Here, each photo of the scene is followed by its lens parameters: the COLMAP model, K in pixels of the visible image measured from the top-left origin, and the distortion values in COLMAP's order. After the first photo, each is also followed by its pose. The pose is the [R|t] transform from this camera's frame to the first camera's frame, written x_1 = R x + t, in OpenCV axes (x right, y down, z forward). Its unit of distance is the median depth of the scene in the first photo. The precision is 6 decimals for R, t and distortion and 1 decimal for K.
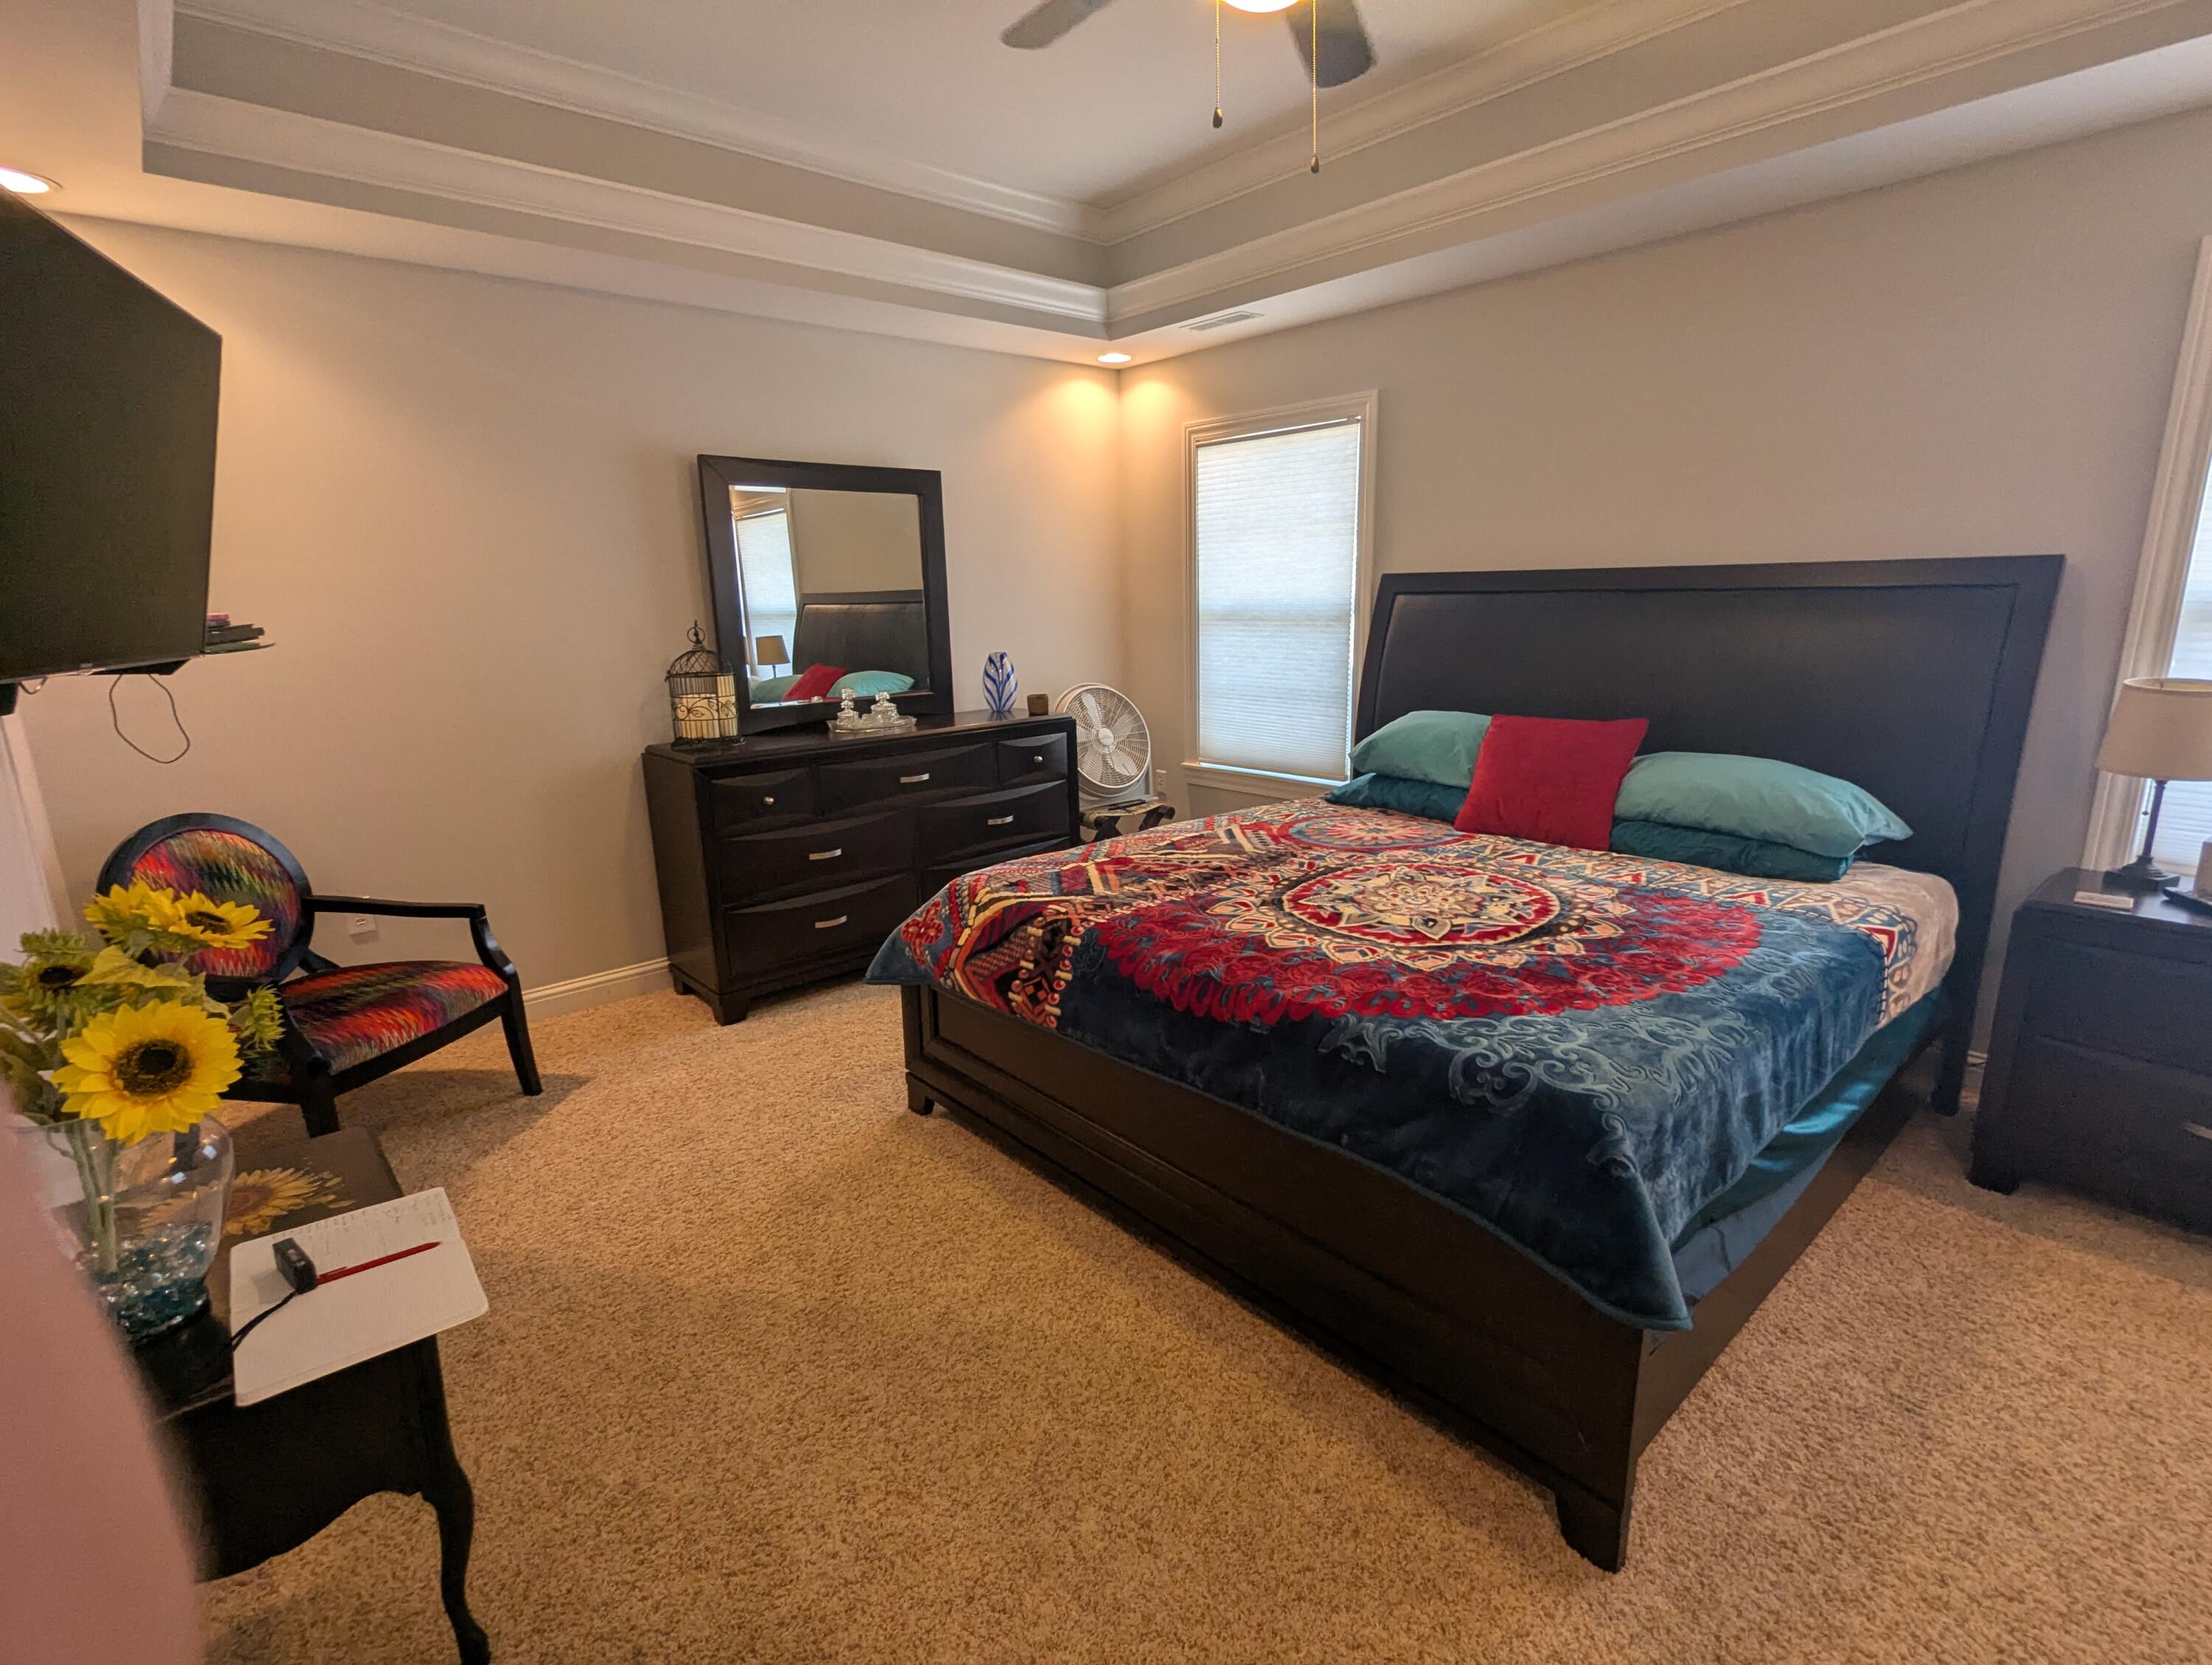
lens RADIAL K [[1043.8, 0, 1119.6], [0, 1043.8, 841.3], [0, 0, 1]] dist [-0.004469, -0.000645]
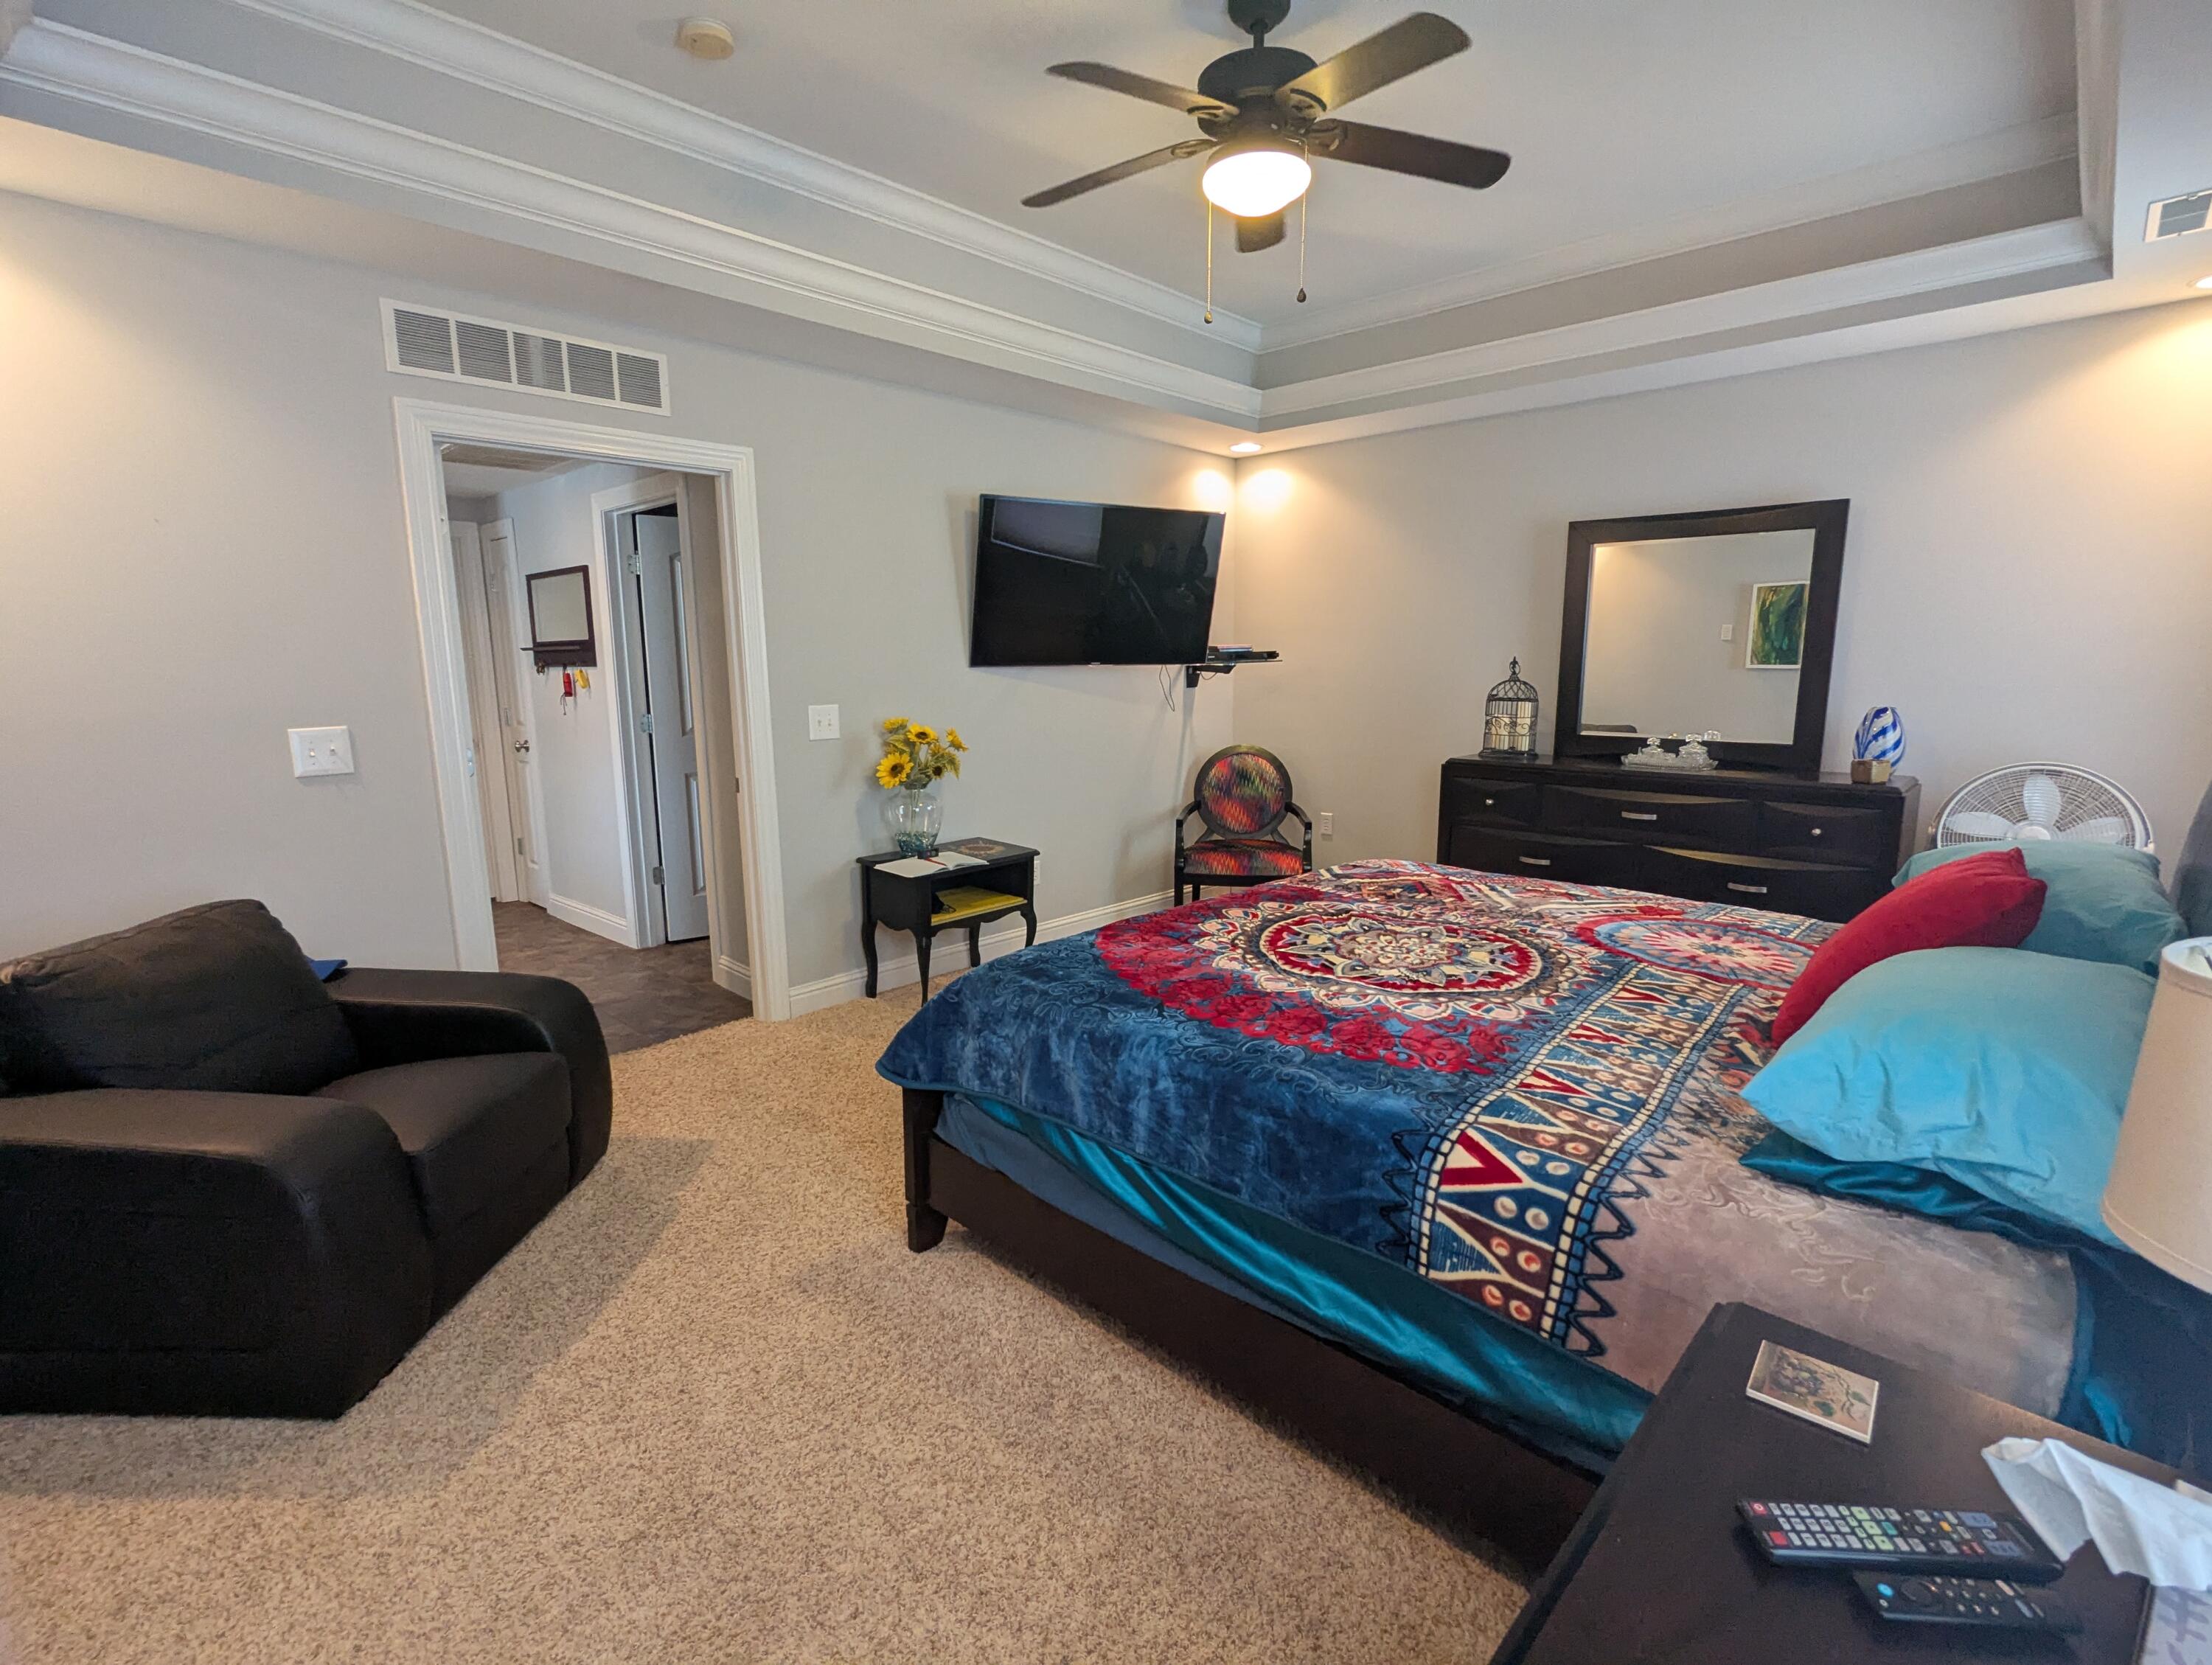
lens RADIAL K [[1043.8, 0, 1119.6], [0, 1043.8, 841.3], [0, 0, 1]] dist [-0.004469, -0.000645]
pose [[0.096312, 0.196233, -0.975816, 1.147551], [-0.228983, 0.958446, 0.170139, -0.142209], [0.968654, 0.207059, 0.137244, 0.568115]]
